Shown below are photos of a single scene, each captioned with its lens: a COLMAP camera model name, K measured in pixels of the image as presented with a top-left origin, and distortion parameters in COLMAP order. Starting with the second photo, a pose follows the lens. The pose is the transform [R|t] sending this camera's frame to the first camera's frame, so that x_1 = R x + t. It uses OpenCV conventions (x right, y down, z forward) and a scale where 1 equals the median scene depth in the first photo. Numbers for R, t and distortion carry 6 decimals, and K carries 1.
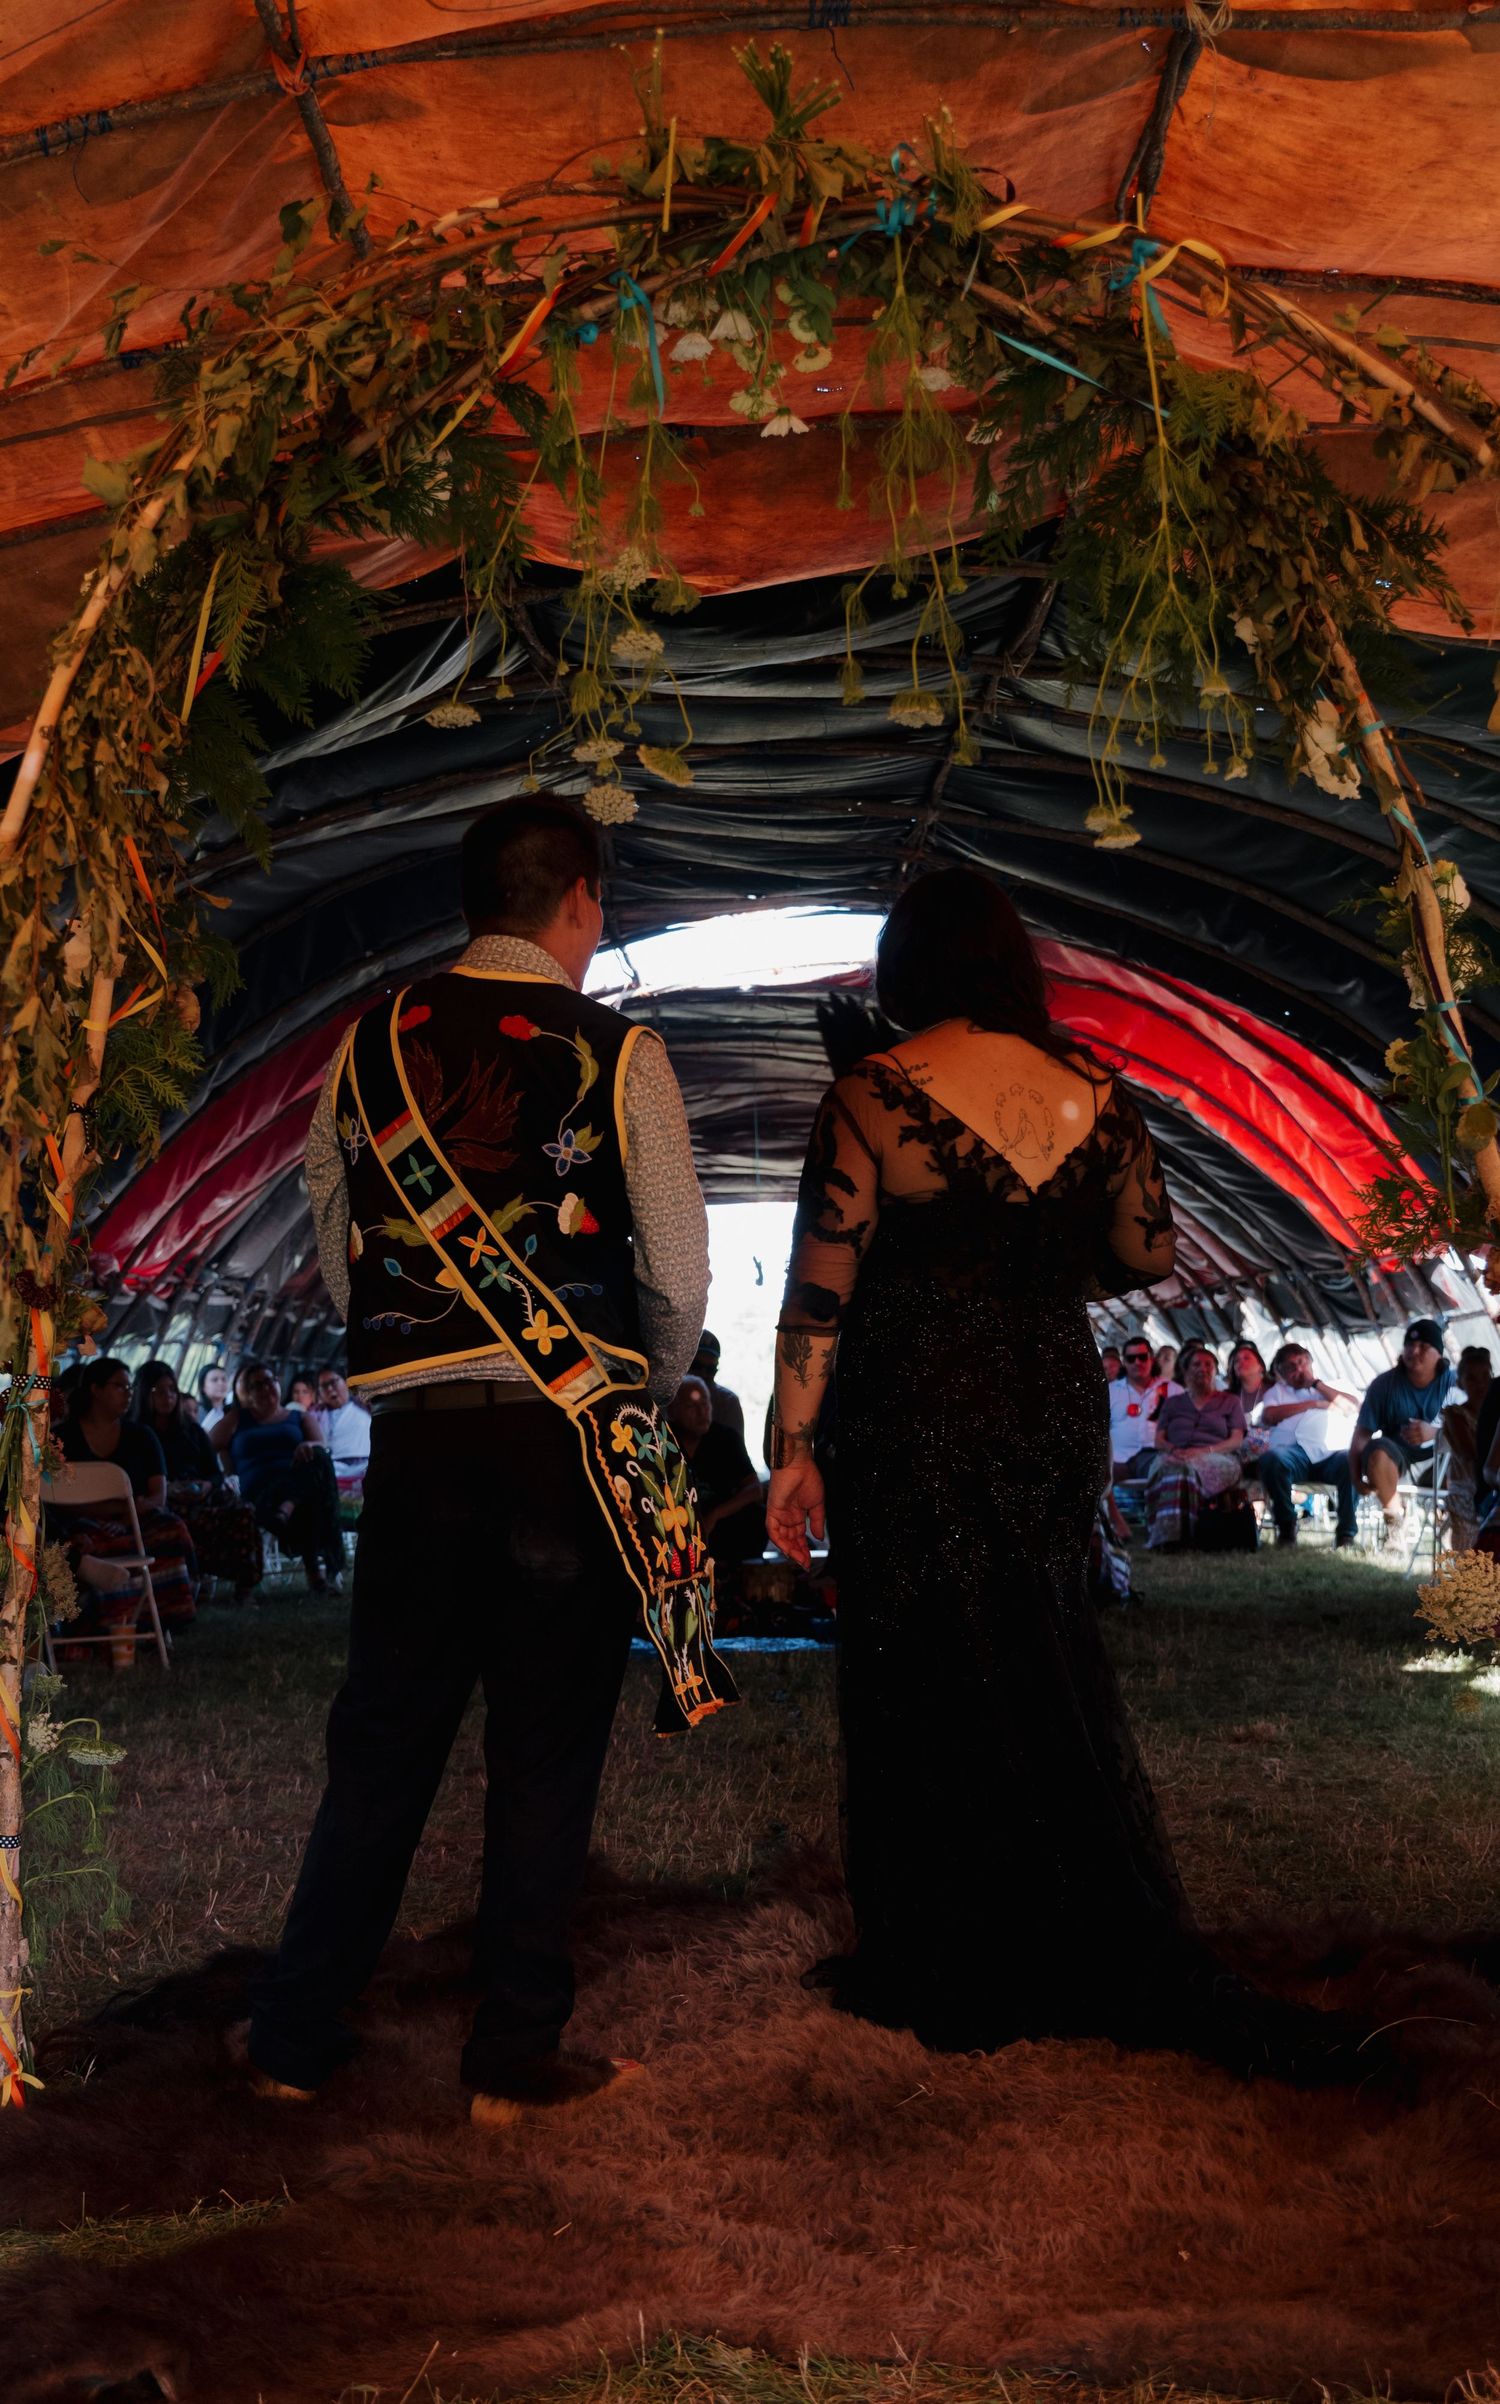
lens RADIAL K [[3985.0, 0, 749.1], [0, 3985.0, 1202.8], [0, 0, 1]] dist [-0.050034, 0.000000]
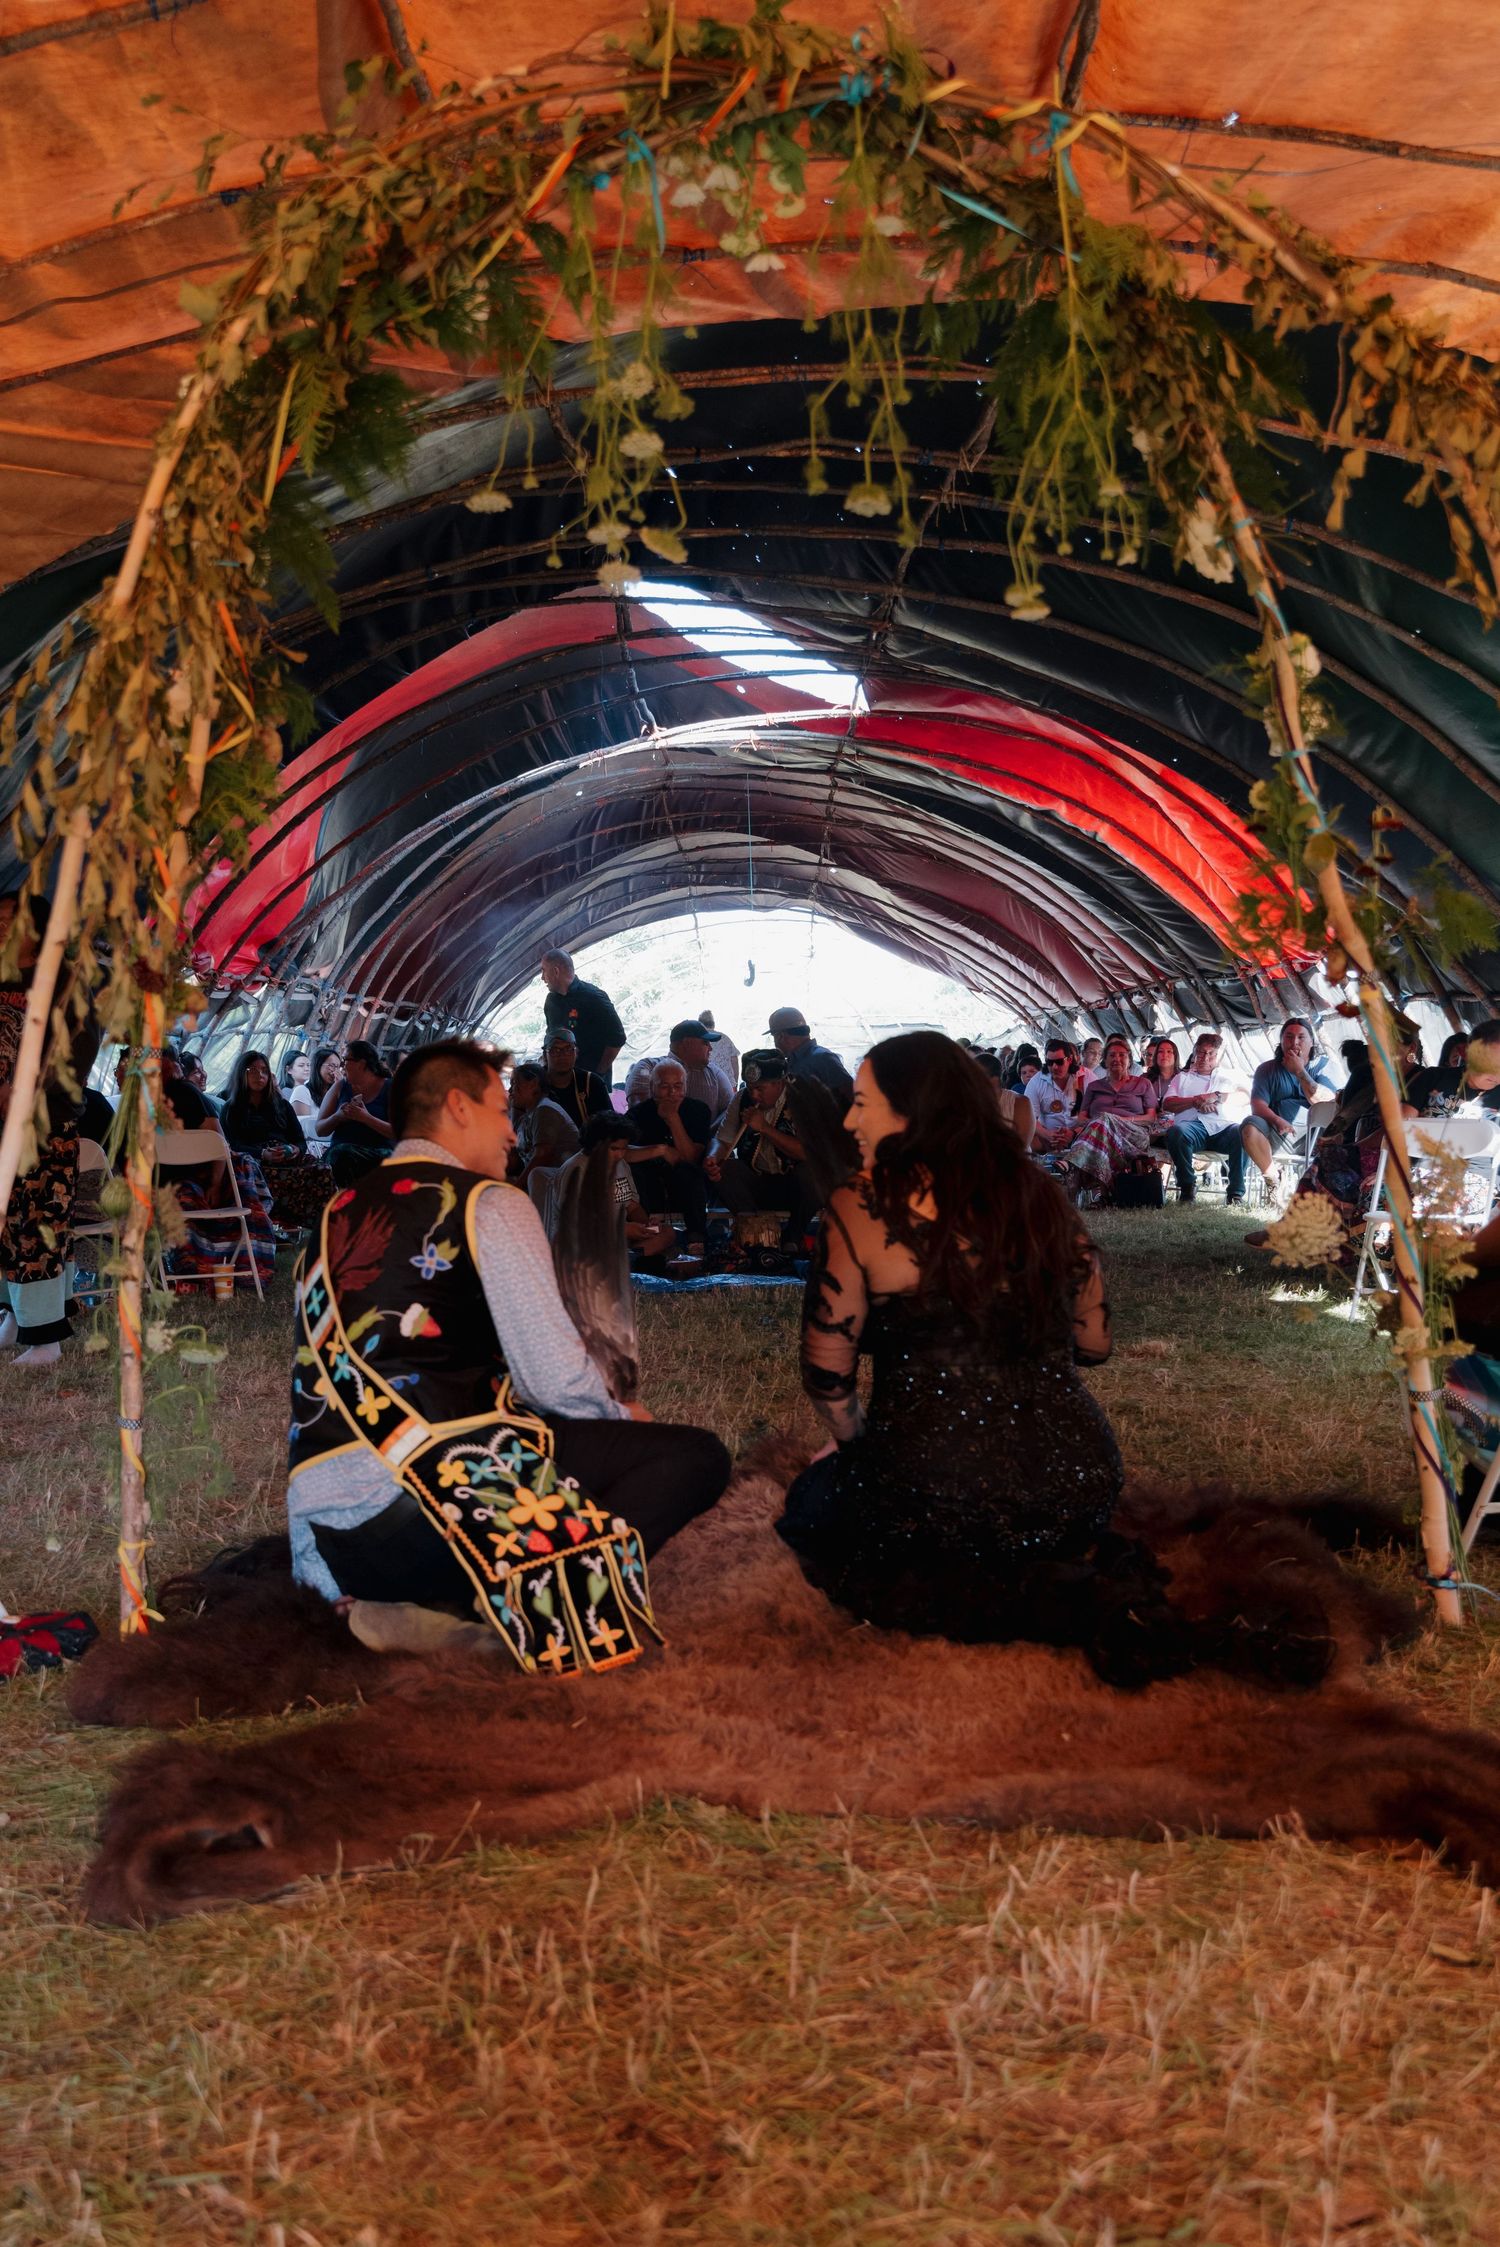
lens RADIAL K [[2636.7, 0, 751.8], [0, 2636.7, 1120.7], [0, 0, 1]] dist [-0.047398, 0.000000]
pose [[0.998989, 0.003922, 0.044780, -0.029804], [-0.008553, 0.994572, 0.103701, -0.018909], [-0.044130, -0.103979, 0.993600, 0.182185]]
